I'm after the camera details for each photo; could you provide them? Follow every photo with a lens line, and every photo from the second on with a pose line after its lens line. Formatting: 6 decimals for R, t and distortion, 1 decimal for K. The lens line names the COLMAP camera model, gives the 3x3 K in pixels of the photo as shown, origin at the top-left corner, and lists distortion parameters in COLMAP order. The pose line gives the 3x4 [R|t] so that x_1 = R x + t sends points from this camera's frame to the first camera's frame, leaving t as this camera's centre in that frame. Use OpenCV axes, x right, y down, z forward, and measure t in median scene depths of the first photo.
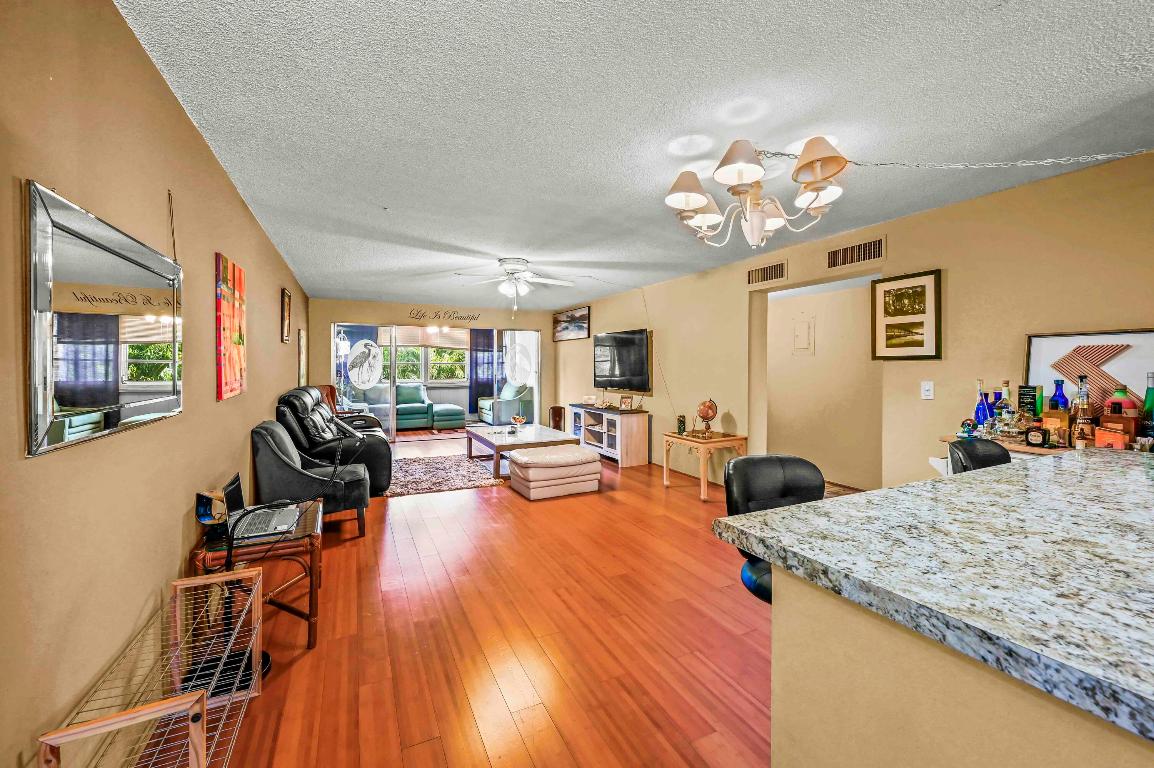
lens RADIAL K [[459.0, 0, 576.5], [0, 459.0, 372.3], [0, 0, 1]] dist [-0.001284, -0.000079]
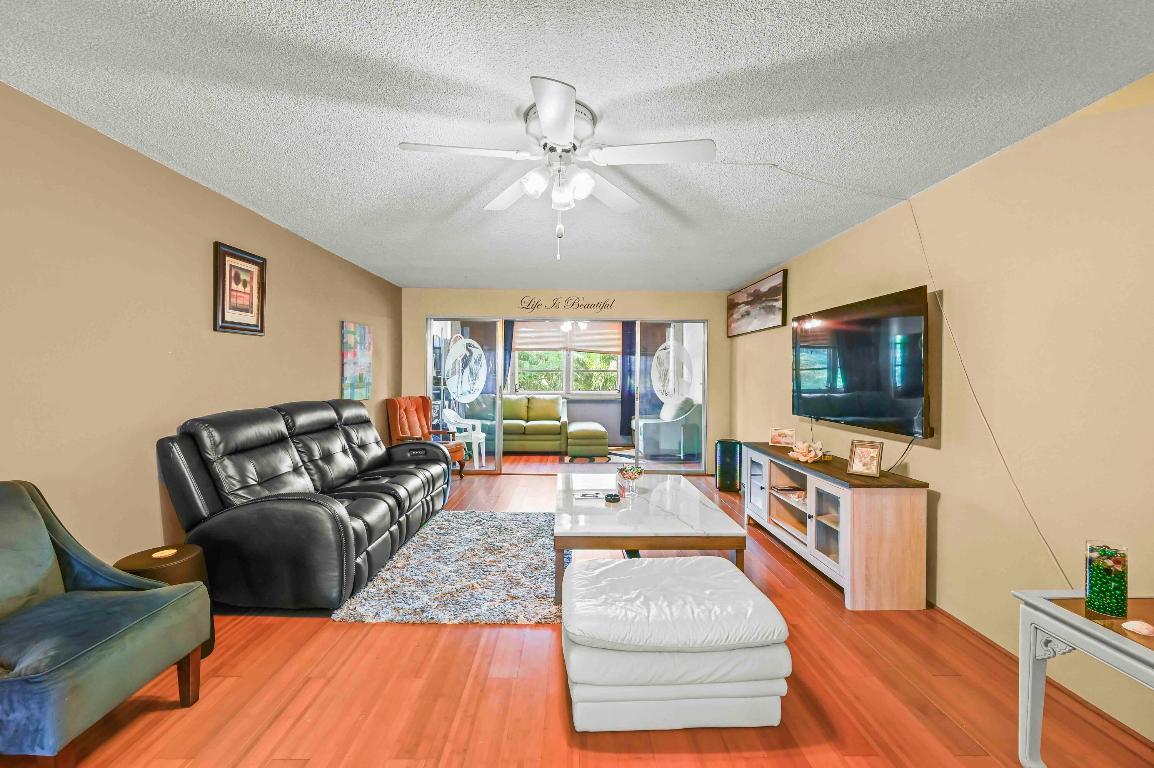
lens RADIAL K [[459.0, 0, 576.5], [0, 459.0, 372.3], [0, 0, 1]] dist [-0.001284, -0.000079]
pose [[0.908503, 0.005573, -0.417841, 0.037390], [-0.014139, 0.999749, -0.017408, -0.003840], [0.417639, 0.021723, 0.908353, 0.453037]]
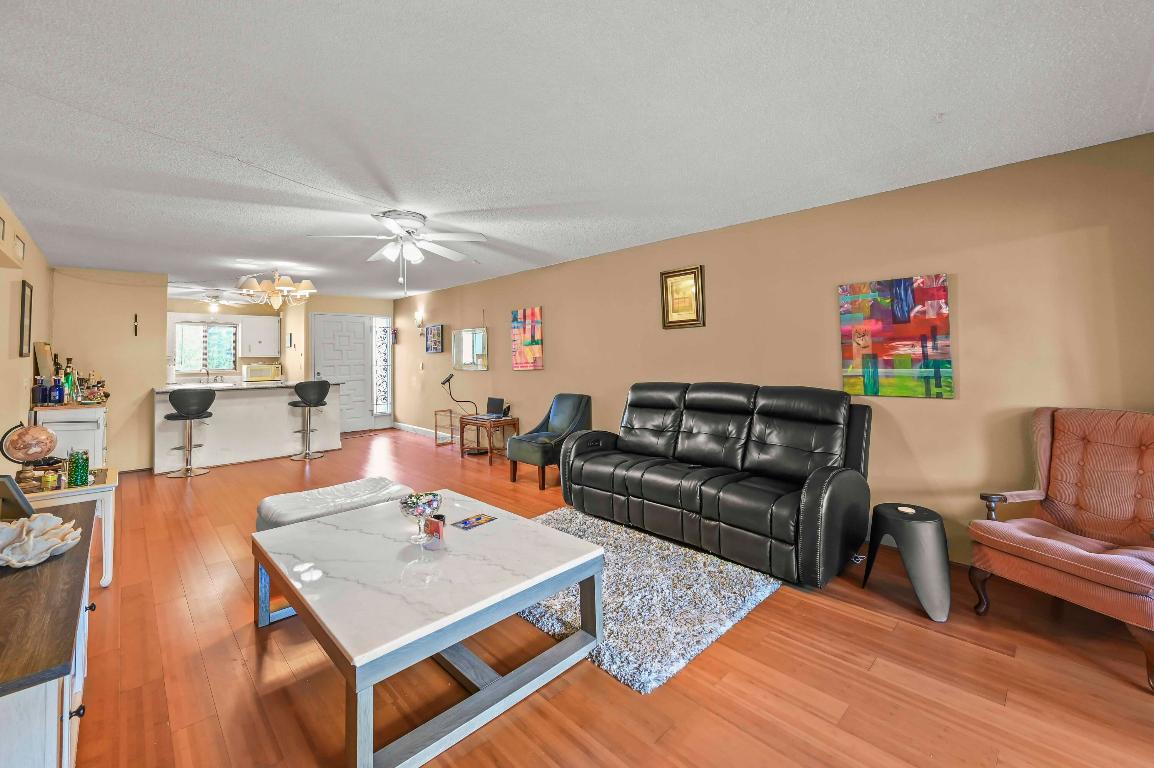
lens RADIAL K [[469.8, 0, 586.6], [0, 469.8, 341.9], [0, 0, 1]] dist [-0.000190, -0.000077]
pose [[-0.947444, 0.003172, -0.319907, -0.127152], [0.008323, 0.999857, -0.014737, -0.017625], [0.319814, -0.016625, -0.947334, 1.314096]]
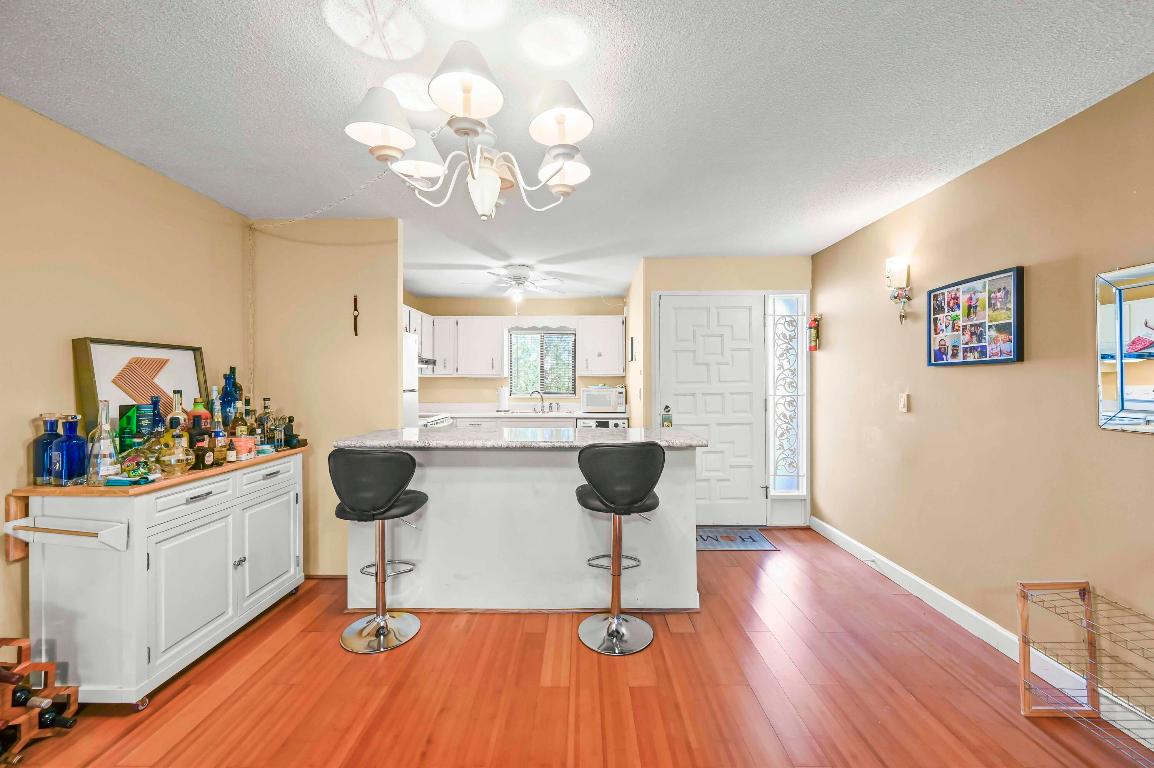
lens RADIAL K [[456.1, 0, 578.9], [0, 456.1, 378.4], [0, 0, 1]] dist [-0.001593, 0.000013]
pose [[-0.894340, 0.003777, 0.447373, -0.027038], [0.008943, 0.999915, 0.009436, -0.006863], [-0.447300, 0.012440, -0.894298, 0.538623]]
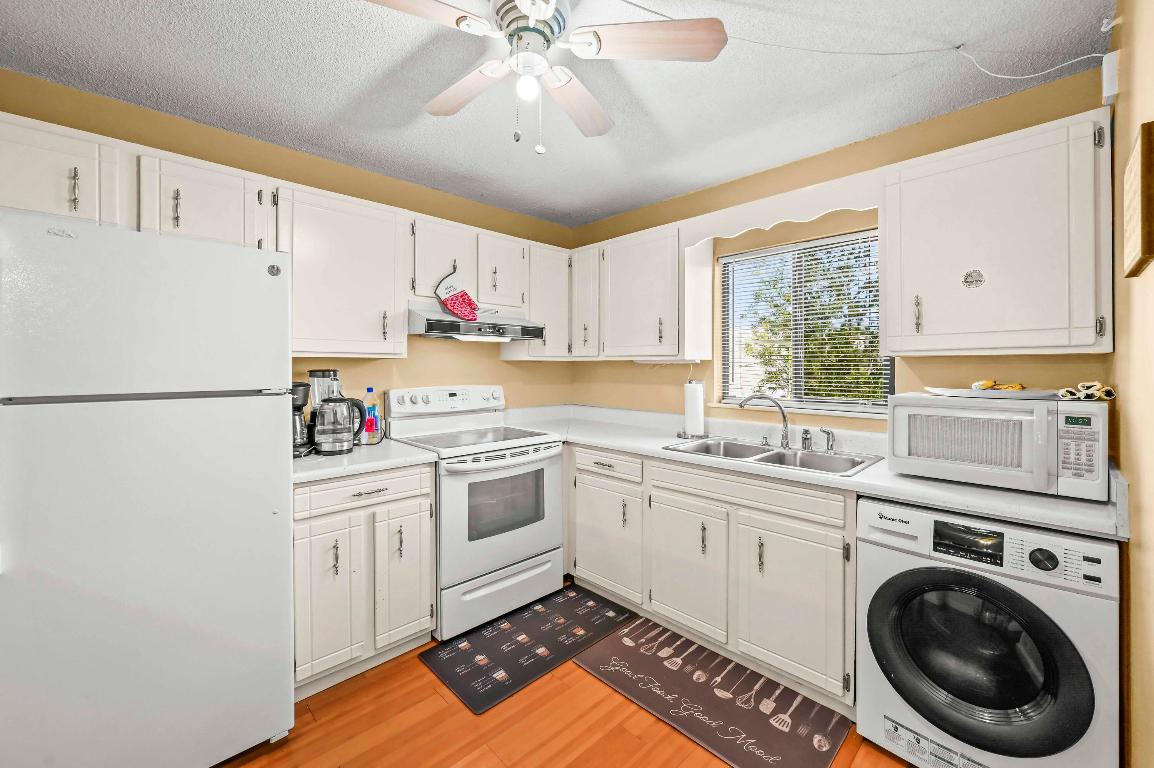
lens RADIAL K [[459.0, 0, 576.5], [0, 459.0, 372.3], [0, 0, 1]] dist [-0.001284, -0.000079]
pose [[-0.310627, -0.007190, 0.950505, 0.157855], [0.013791, 0.999832, 0.012070, 0.001272], [-0.950432, 0.016858, -0.310476, 0.022290]]
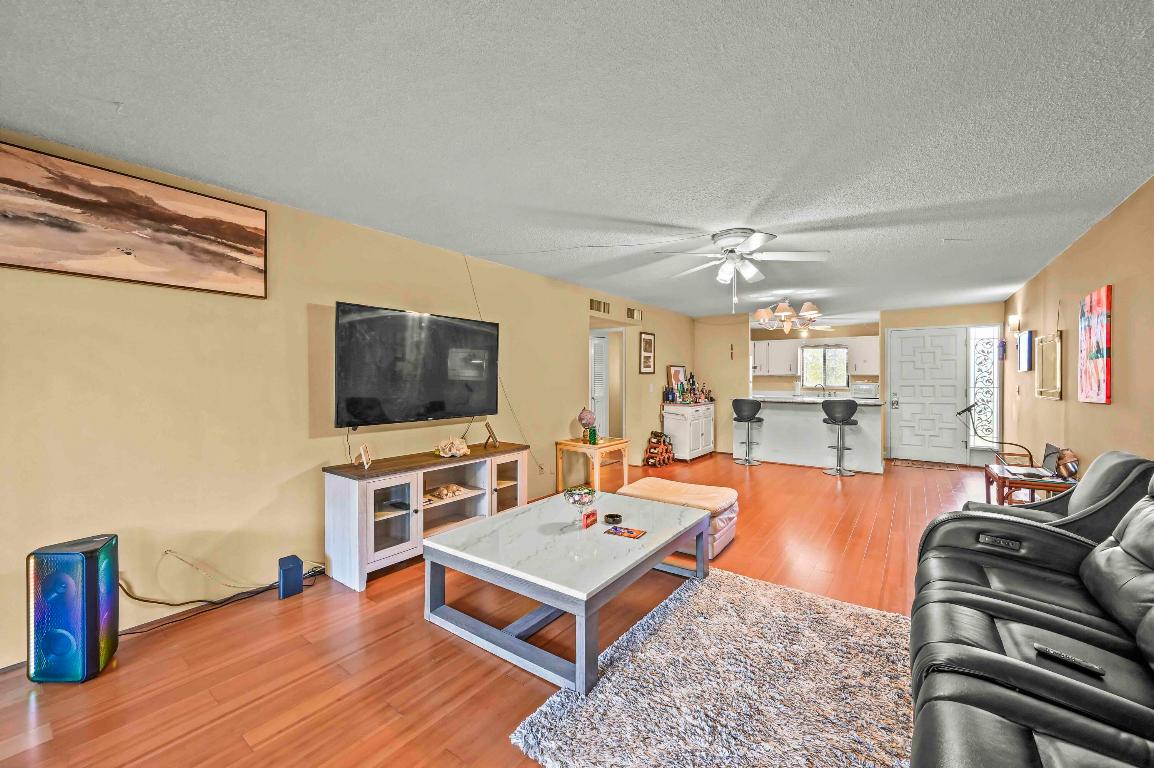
lens RADIAL K [[455.4, 0, 577.0], [0, 455.4, 384.0], [0, 0, 1]] dist [0.002428, 0.000228]
pose [[-0.461265, -0.014572, 0.887143, -0.489384], [0.010791, 0.999699, 0.022032, -0.015428], [-0.887197, 0.019736, -0.460969, 1.137087]]
